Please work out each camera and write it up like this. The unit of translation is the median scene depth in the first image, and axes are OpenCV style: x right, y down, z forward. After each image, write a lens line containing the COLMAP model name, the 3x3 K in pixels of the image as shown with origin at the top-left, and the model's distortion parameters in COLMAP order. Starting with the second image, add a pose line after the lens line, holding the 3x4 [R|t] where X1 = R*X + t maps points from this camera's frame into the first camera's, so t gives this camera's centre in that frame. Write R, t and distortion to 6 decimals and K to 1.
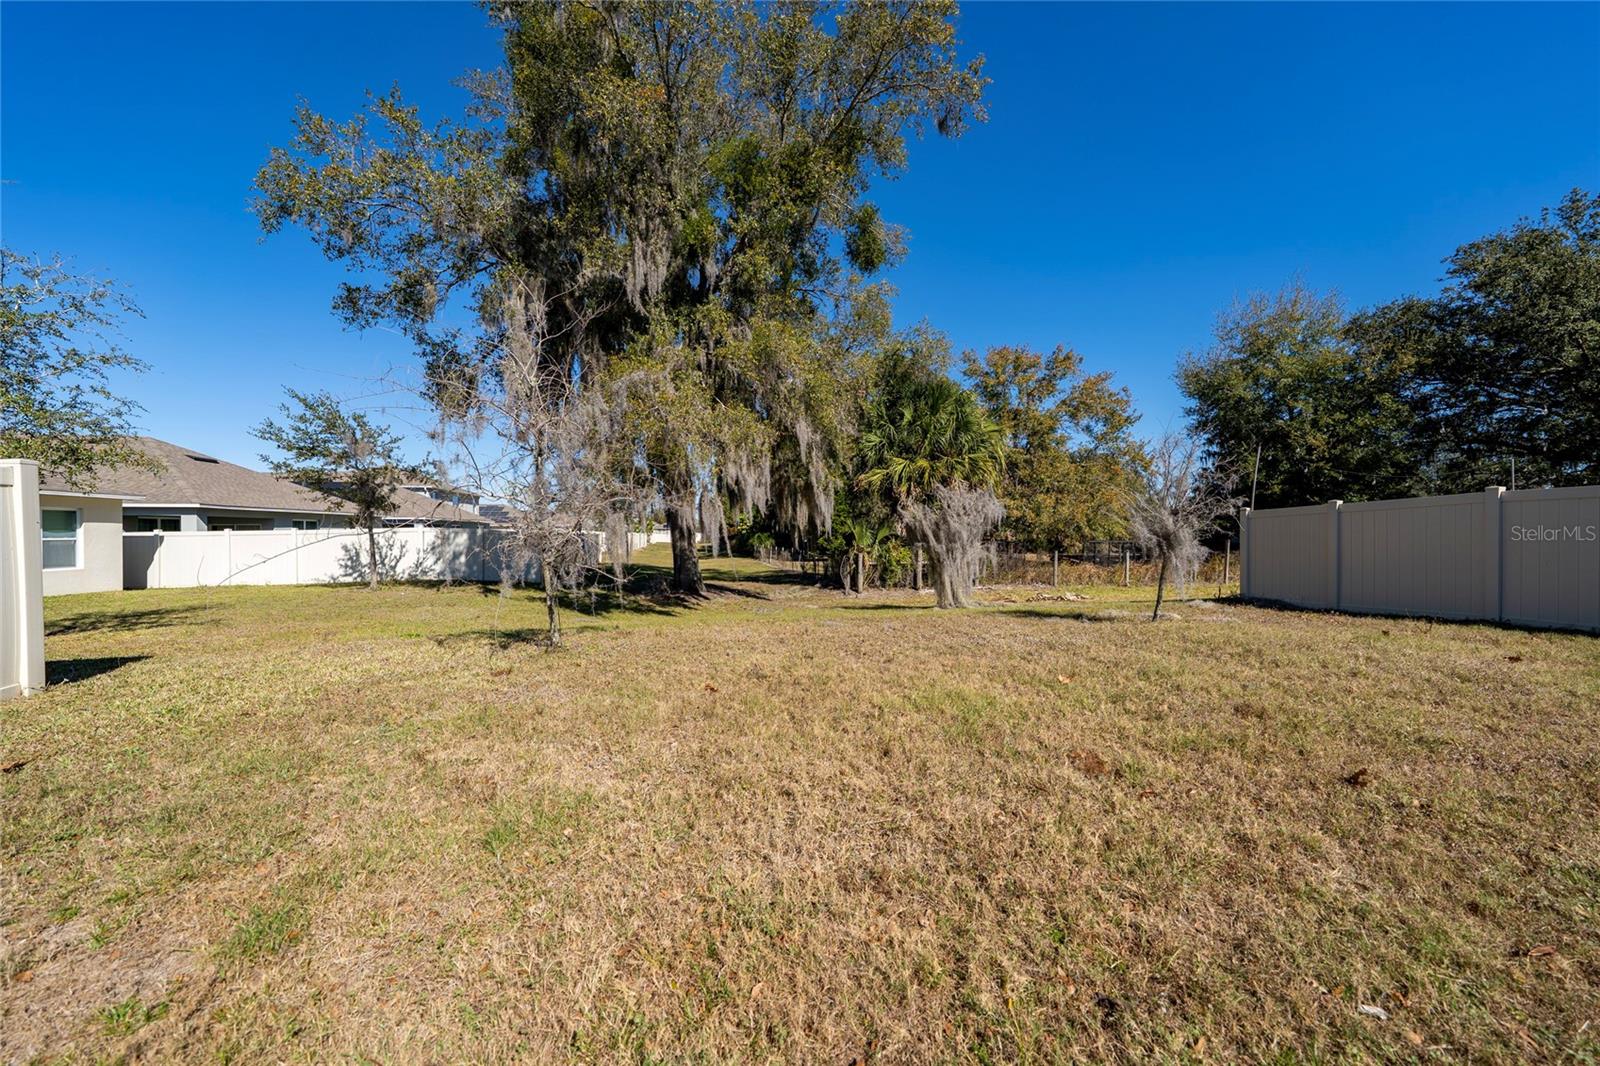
lens RADIAL K [[556.1, 0, 801.4], [0, 556.1, 535.1], [0, 0, 1]] dist [-0.003215, 0.001021]
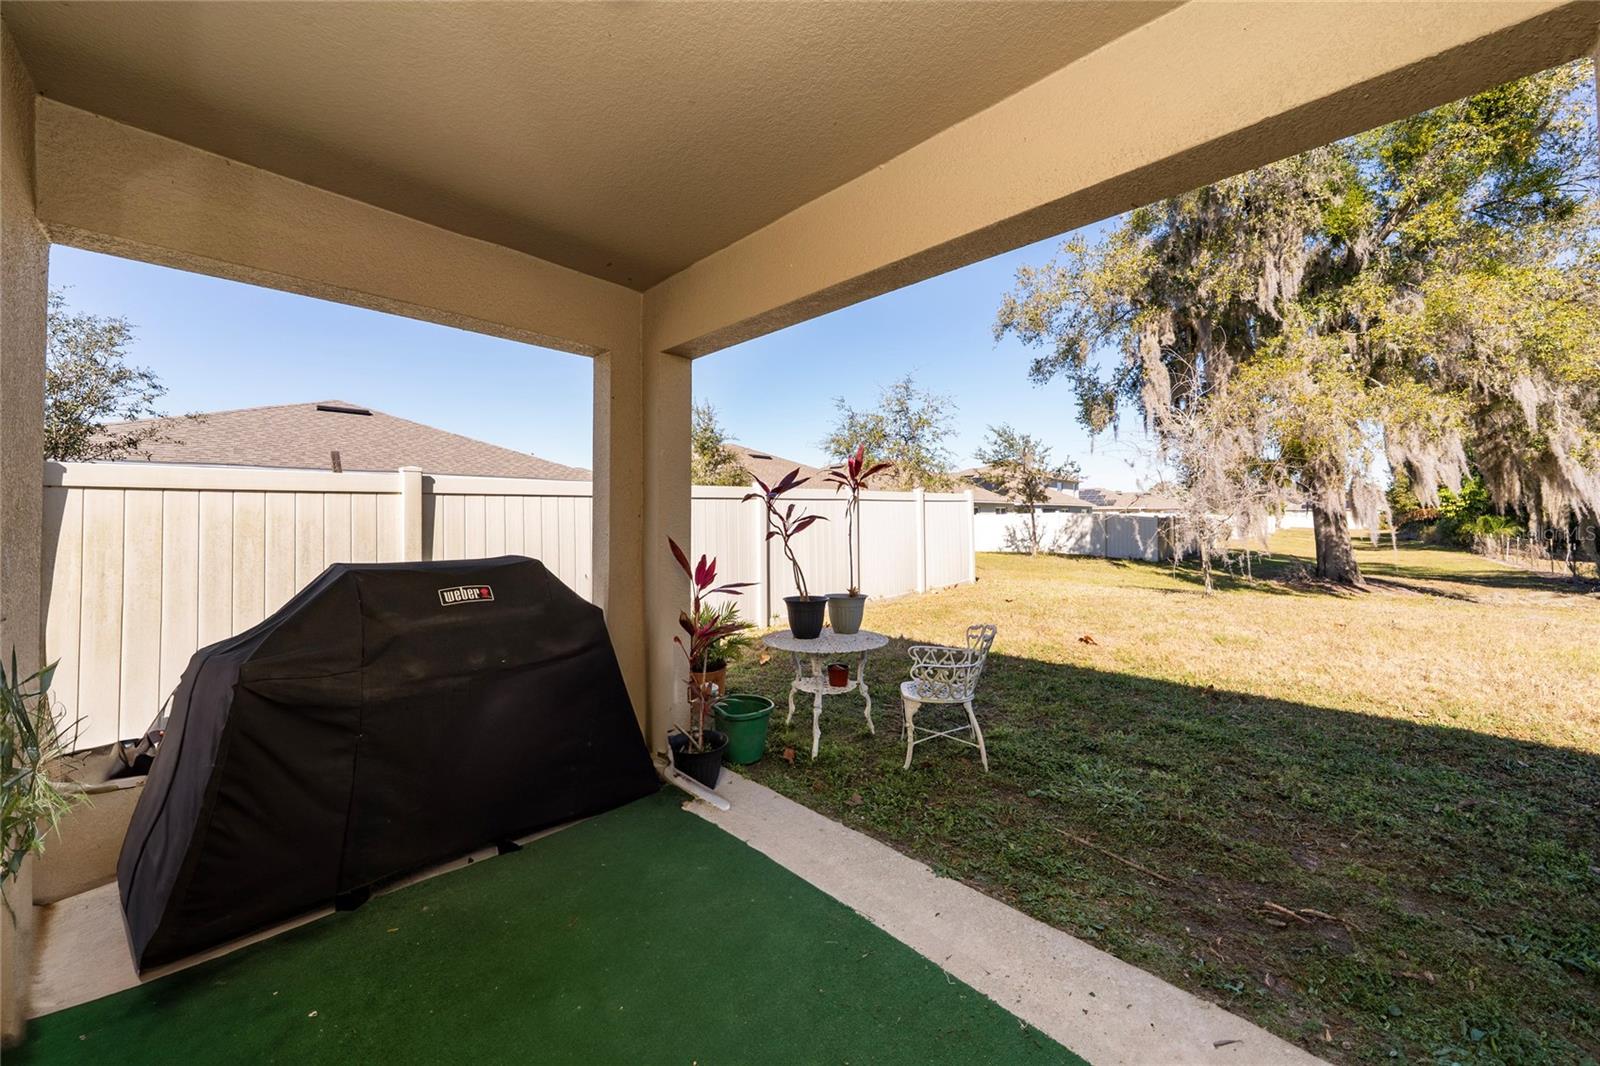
lens RADIAL K [[556.1, 0, 804.7], [0, 556.1, 507.0], [0, 0, 1]] dist [-0.003215, 0.001021]
pose [[0.563831, -0.011859, -0.825805, 0.075259], [-0.003174, 0.999858, -0.016525, -0.005053], [0.825884, 0.011939, 0.563713, -0.312665]]
